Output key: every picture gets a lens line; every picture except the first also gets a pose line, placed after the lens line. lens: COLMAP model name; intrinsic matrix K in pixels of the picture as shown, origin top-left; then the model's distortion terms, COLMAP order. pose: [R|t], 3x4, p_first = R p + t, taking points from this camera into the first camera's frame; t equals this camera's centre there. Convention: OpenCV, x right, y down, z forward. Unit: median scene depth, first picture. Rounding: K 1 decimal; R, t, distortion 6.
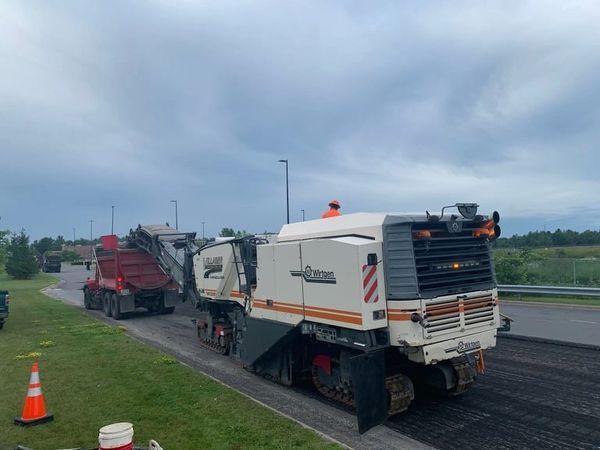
lens RADIAL K [[468.0, 0, 300.0], [0, 468.0, 225.0], [0, 0, 1]] dist [0.001232, 0.000742]
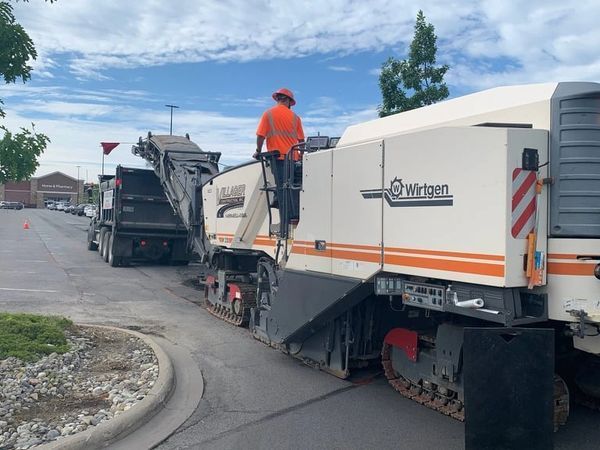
lens RADIAL K [[565.2, 0, 300.0], [0, 565.2, 225.0], [0, 0, 1]] dist [0.008963, 0.002705]
pose [[0.996550, 0.063501, -0.053442, -0.054213], [-0.060115, 0.996218, 0.062742, 0.095324], [0.057224, -0.059313, 0.996598, 0.253801]]
